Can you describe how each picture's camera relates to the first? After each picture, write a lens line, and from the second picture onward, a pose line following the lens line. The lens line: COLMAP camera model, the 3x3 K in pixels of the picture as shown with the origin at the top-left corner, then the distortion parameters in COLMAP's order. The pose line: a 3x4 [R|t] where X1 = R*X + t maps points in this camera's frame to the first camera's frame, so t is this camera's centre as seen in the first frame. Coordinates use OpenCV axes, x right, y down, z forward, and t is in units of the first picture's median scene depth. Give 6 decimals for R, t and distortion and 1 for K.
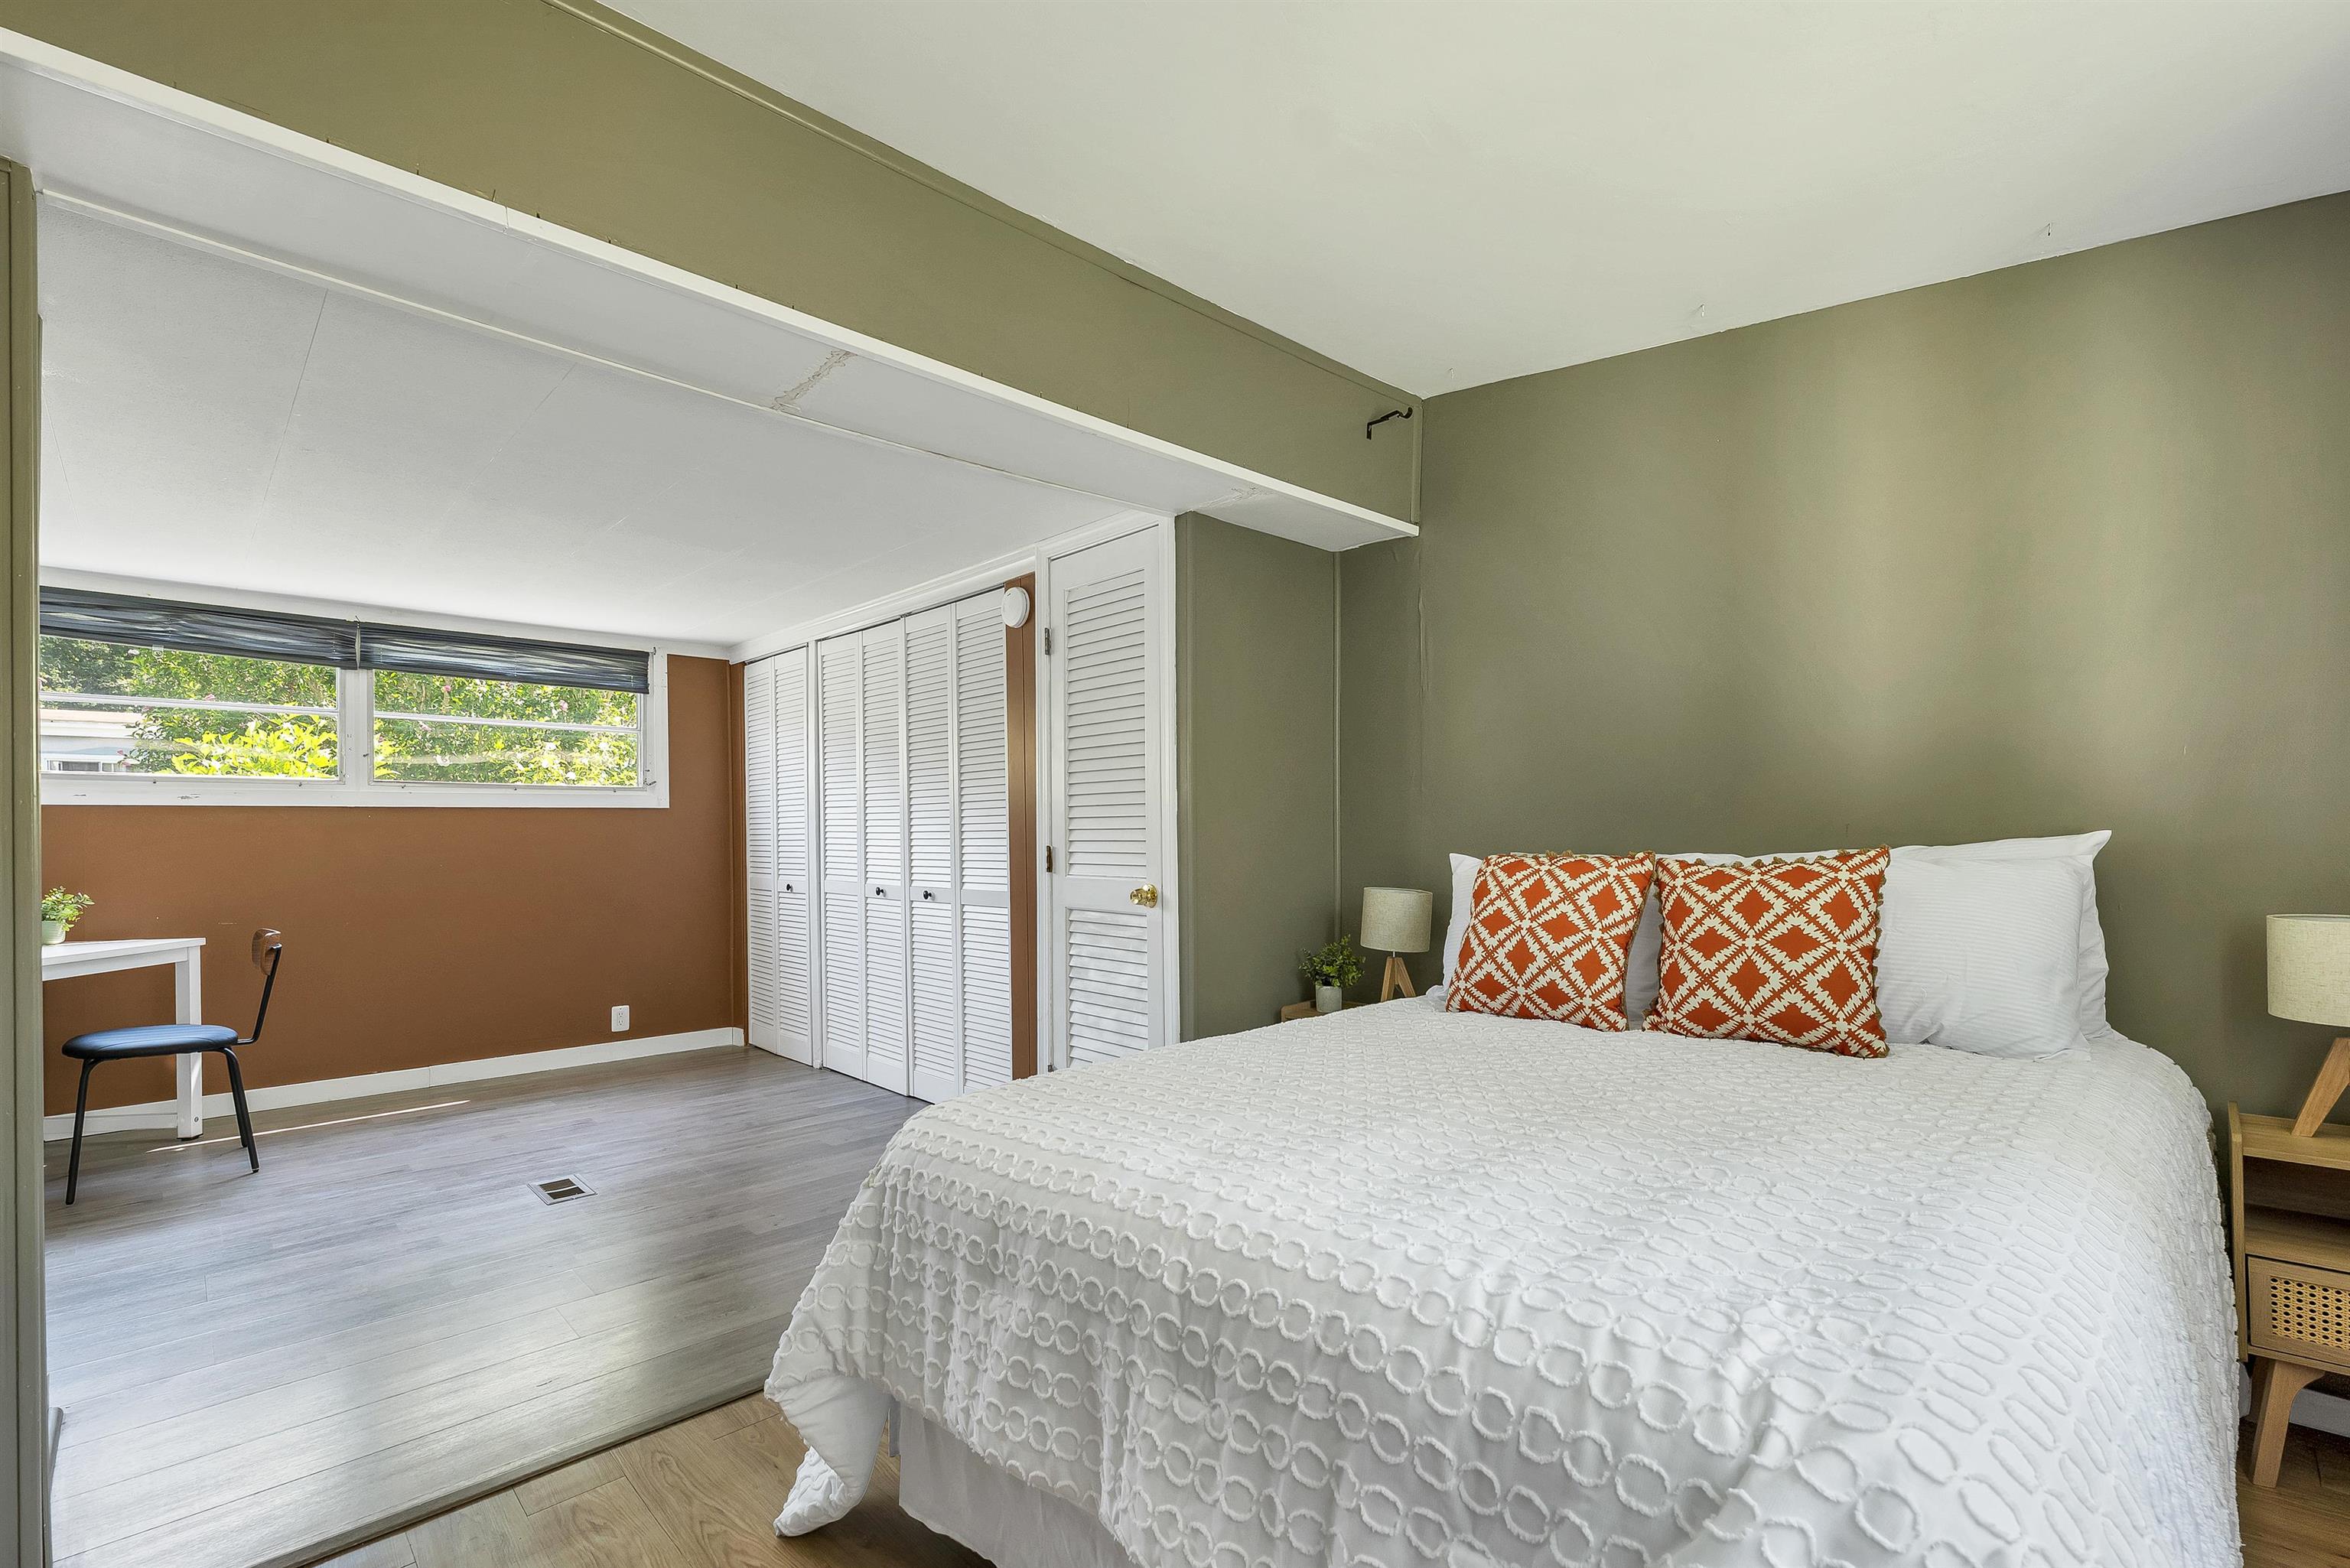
lens RADIAL K [[1007.9, 0, 1166.8], [0, 1007.9, 834.2], [0, 0, 1]] dist [-0.001389, -0.000208]
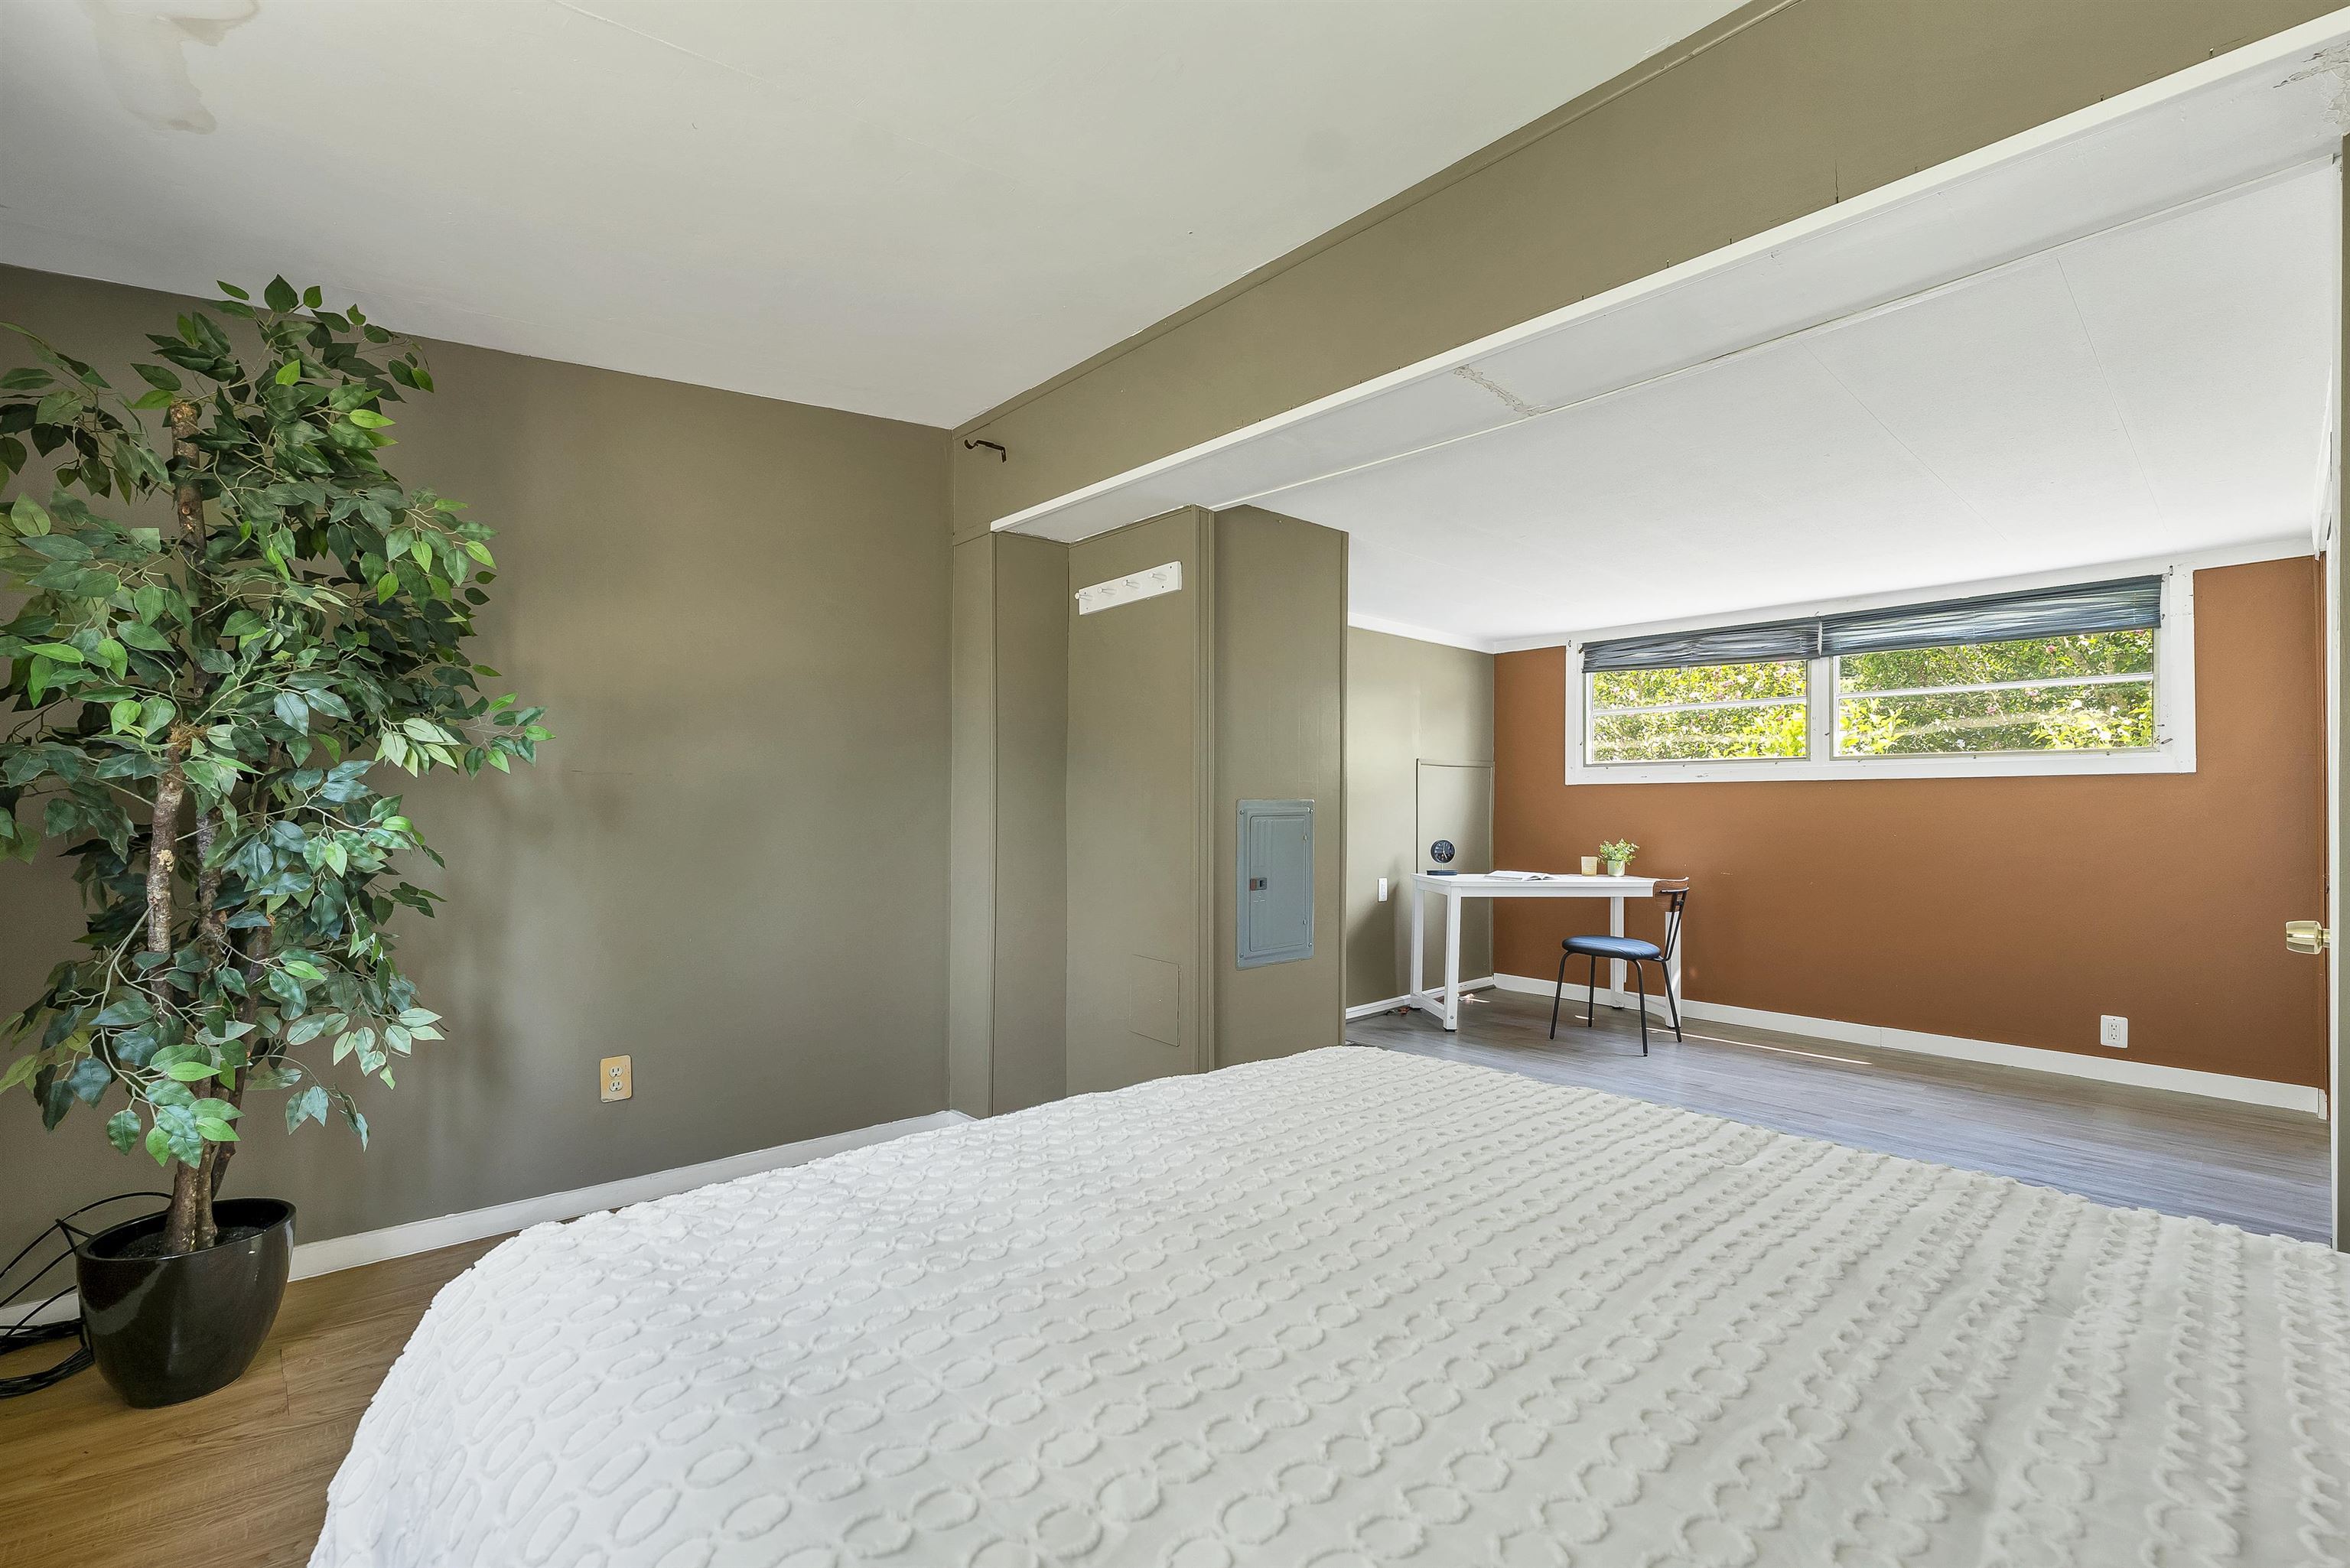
lens RADIAL K [[979.0, 0, 1175.5], [0, 979.0, 799.5], [0, 0, 1]] dist [0.000668, -0.000048]
pose [[0.001475, 0.001393, -0.999998, 0.293688], [-0.003692, 0.999992, 0.001388, -0.004474], [0.999992, 0.003690, 0.001480, 0.273648]]
